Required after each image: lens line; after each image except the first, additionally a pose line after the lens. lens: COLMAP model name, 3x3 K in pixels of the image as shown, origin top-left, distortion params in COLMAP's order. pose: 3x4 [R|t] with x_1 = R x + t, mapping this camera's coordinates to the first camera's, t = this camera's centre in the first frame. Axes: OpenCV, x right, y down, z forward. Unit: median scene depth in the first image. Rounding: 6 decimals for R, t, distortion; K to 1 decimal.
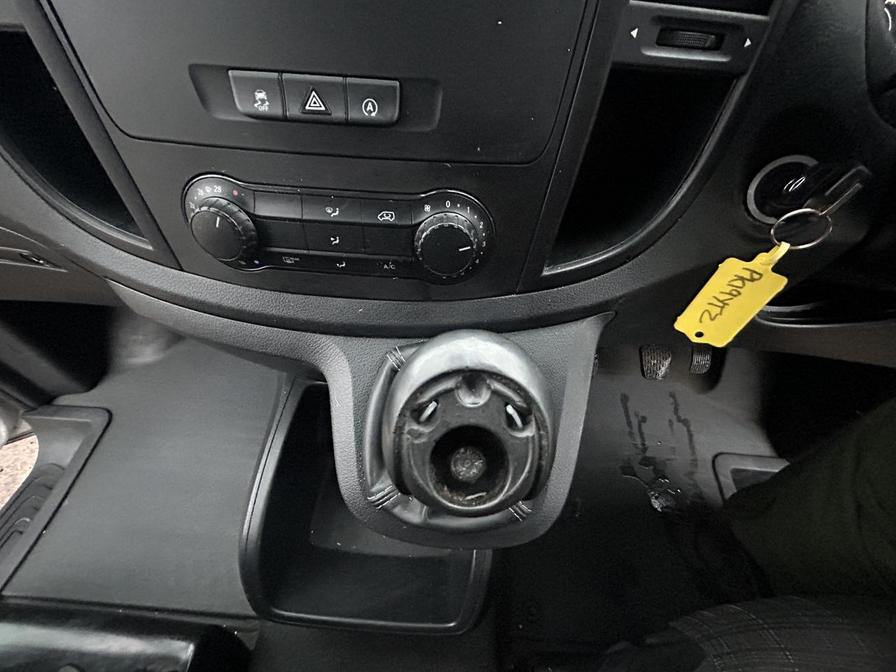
lens RADIAL K [[362.7, 0, 450.5], [0, 362.7, 340.1], [0, 0, 1]] dist [-0.001137, -0.000068]
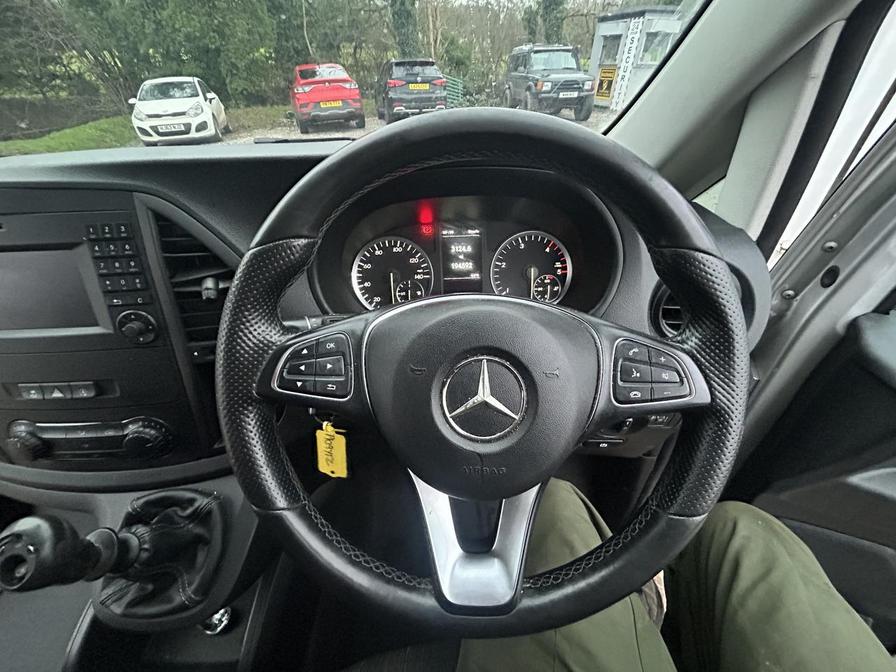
lens RADIAL K [[362.7, 0, 447.6], [0, 362.7, 337.0], [0, 0, 1]] dist [-0.001137, -0.000068]
pose [[0.994862, -0.098222, 0.024528, 1.674244], [0.101238, 0.965635, -0.239372, -0.191677], [-0.000174, 0.240625, 0.970618, -1.033495]]
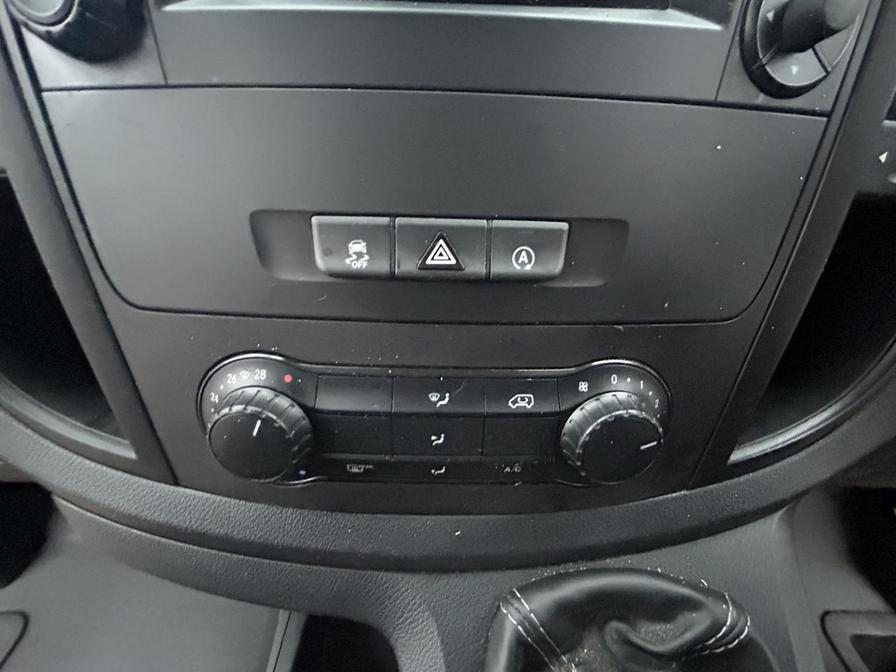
lens RADIAL K [[362.7, 0, 449.9], [0, 362.7, 340.8], [0, 0, 1]] dist [-0.001137, -0.000068]
pose [[0.997448, -0.046704, 0.054002, -0.344972], [0.060535, 0.954250, -0.292820, -0.269720], [-0.037856, 0.295341, 0.954642, 0.360950]]
